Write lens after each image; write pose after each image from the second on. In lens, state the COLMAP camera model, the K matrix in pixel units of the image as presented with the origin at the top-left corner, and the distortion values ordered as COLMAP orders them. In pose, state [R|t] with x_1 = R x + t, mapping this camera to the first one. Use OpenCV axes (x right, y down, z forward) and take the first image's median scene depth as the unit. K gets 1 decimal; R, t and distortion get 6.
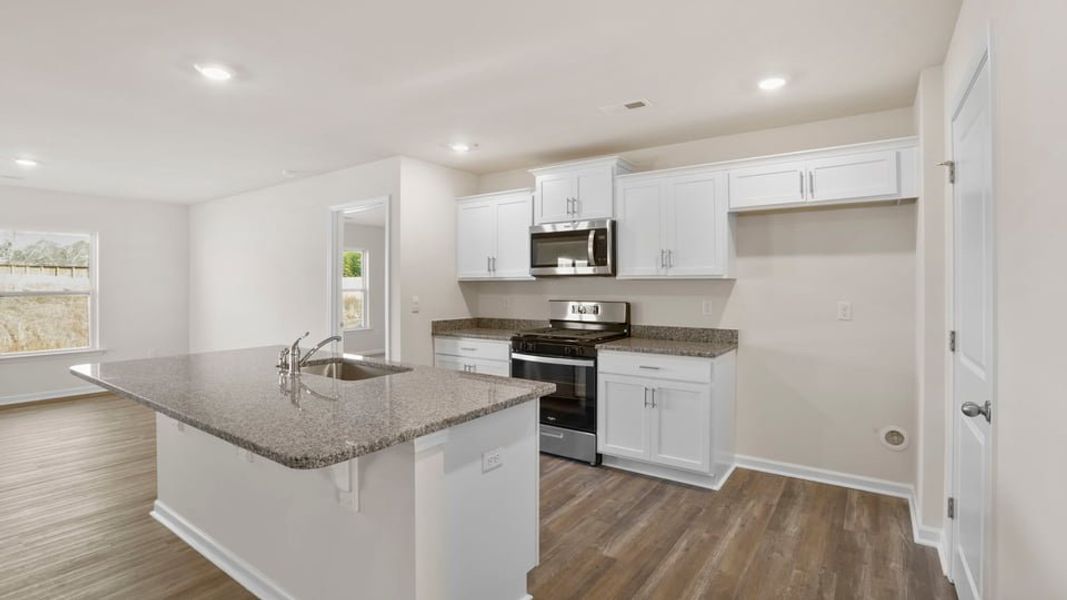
lens RADIAL K [[508.5, 0, 527.1], [0, 508.5, 289.8], [0, 0, 1]] dist [-0.004581, 0.000728]
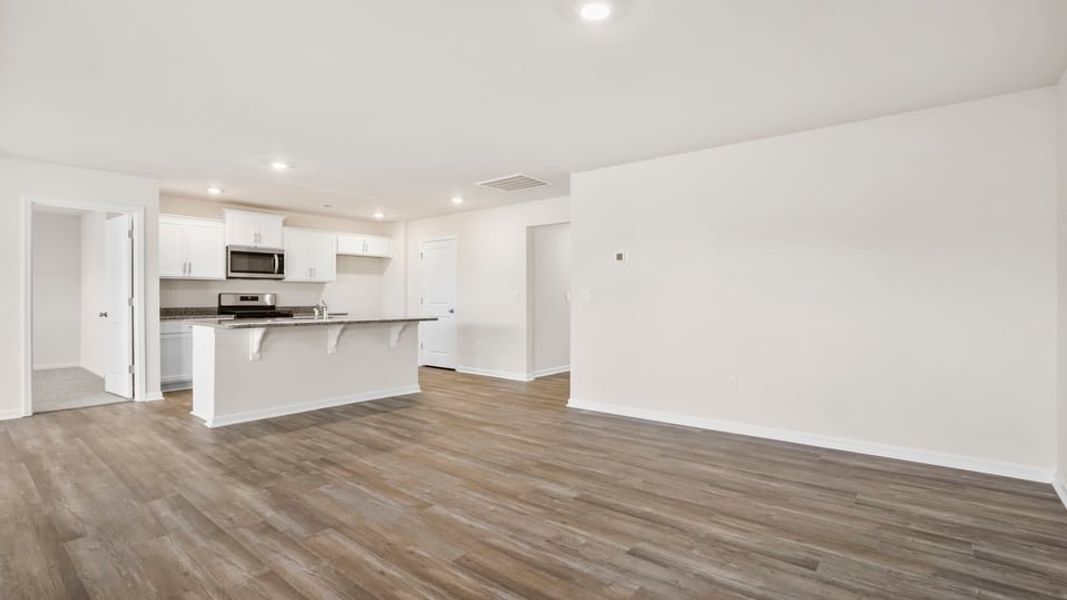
lens RADIAL K [[496.1, 0, 533.5], [0, 496.1, 300.0], [0, 0, 1]] dist [-0.037170, 0.000071]
pose [[0.069956, -0.002590, 0.997547, -1.576715], [0.010532, 0.999943, 0.001857, 0.055159], [-0.997494, 0.010376, 0.069980, -0.049852]]
